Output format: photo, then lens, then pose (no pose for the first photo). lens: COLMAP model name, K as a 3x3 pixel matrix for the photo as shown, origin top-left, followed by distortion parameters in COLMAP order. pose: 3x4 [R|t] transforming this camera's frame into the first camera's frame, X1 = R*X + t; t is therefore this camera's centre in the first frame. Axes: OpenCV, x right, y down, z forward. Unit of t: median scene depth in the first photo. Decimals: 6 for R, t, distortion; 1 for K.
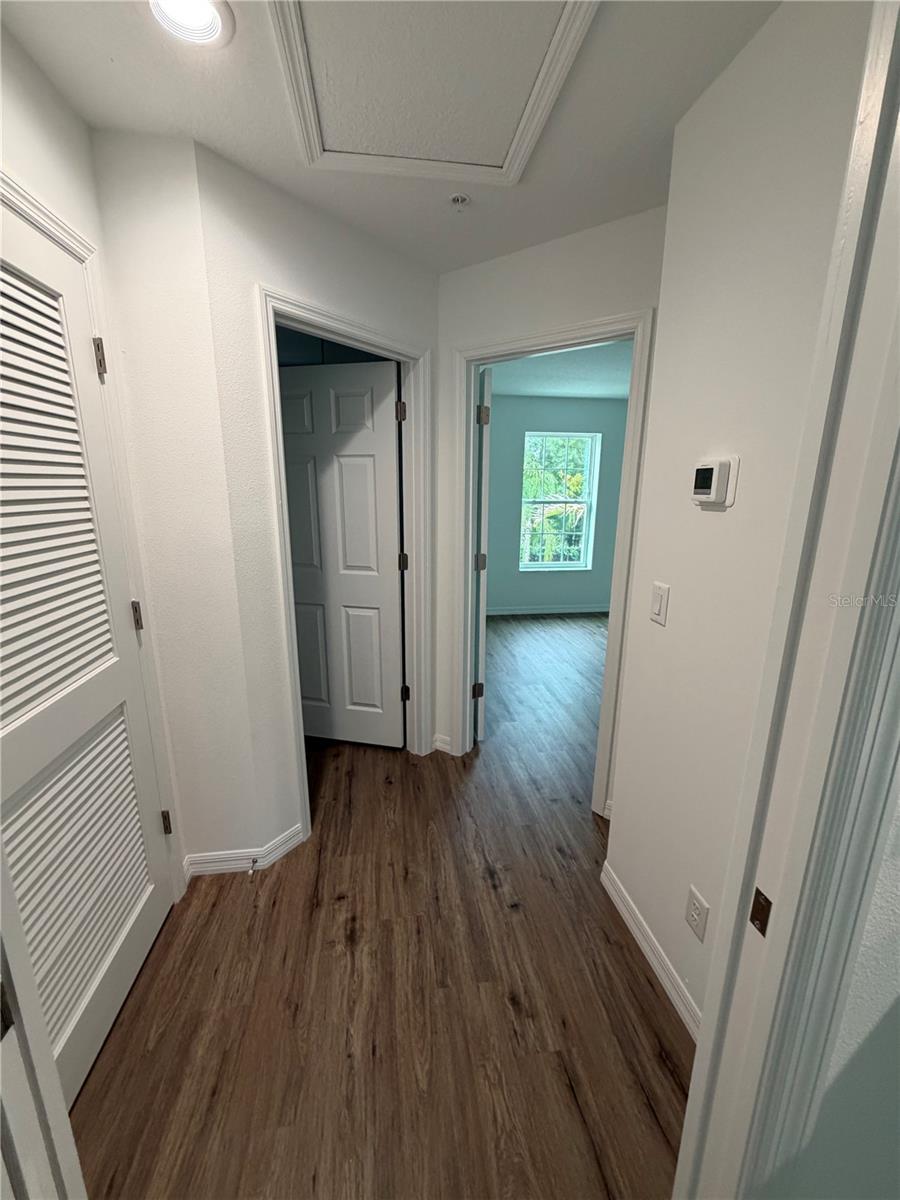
lens RADIAL K [[479.1, 0, 449.0], [0, 479.1, 595.9], [0, 0, 1]] dist [-0.002969, 0.000334]
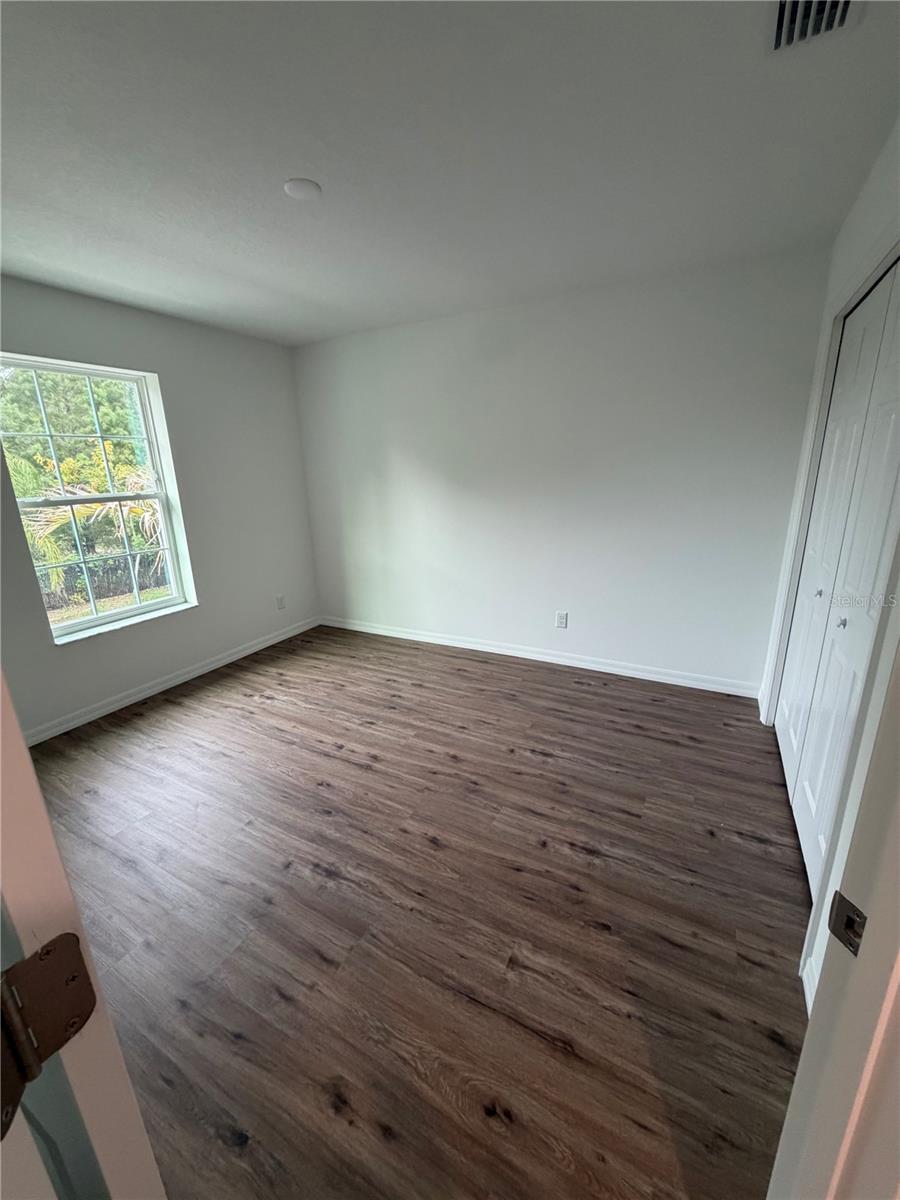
lens RADIAL K [[479.1, 0, 444.1], [0, 479.1, 598.0], [0, 0, 1]] dist [-0.002969, 0.000334]
pose [[0.604835, -0.237533, 0.760100, 0.027901], [0.212630, 0.967997, 0.133306, -0.081221], [-0.767439, 0.080992, 0.635985, 0.392241]]
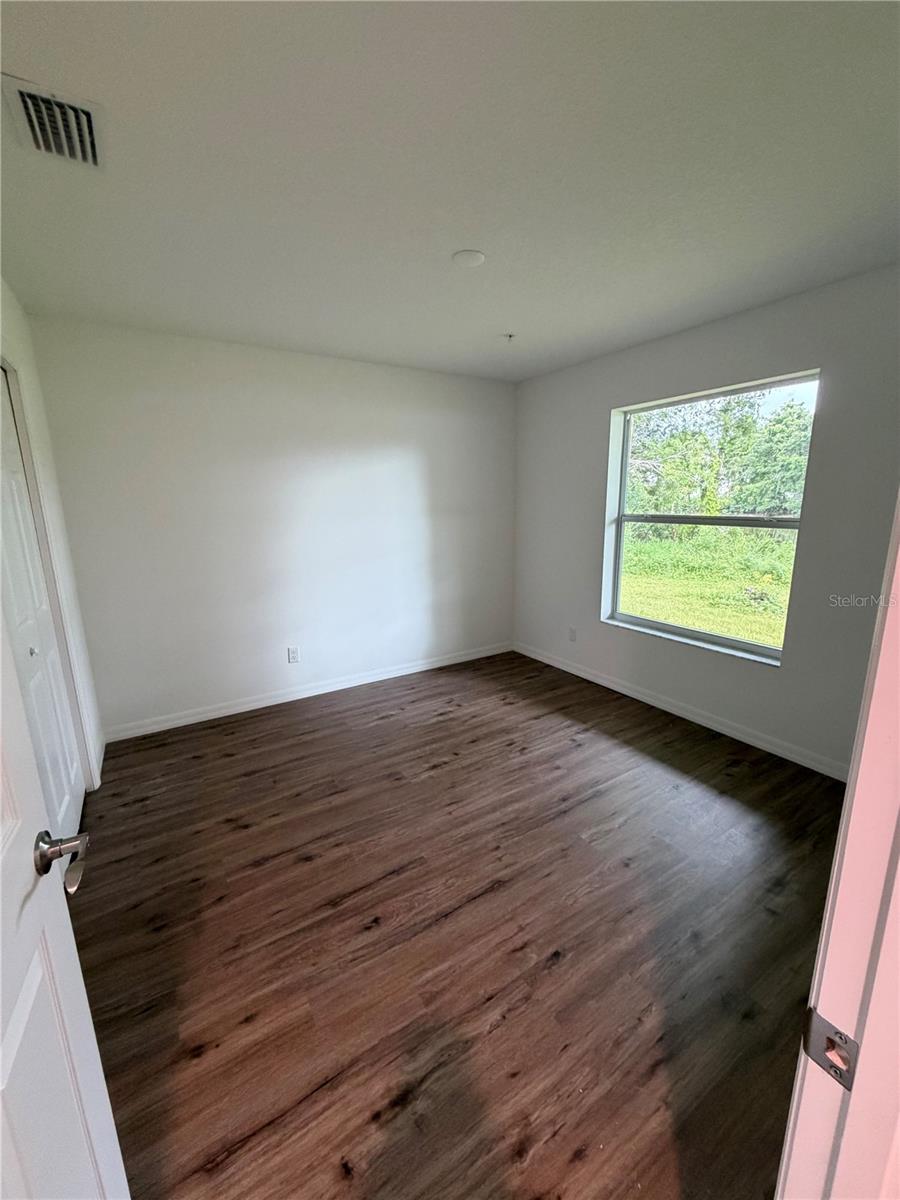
lens RADIAL K [[479.1, 0, 443.4], [0, 479.1, 595.9], [0, 0, 1]] dist [-0.002969, 0.000334]
pose [[-0.400593, -0.196795, 0.894873, 0.016513], [0.223900, 0.926028, 0.303876, -0.202770], [-0.888478, 0.322093, -0.326898, 0.804976]]
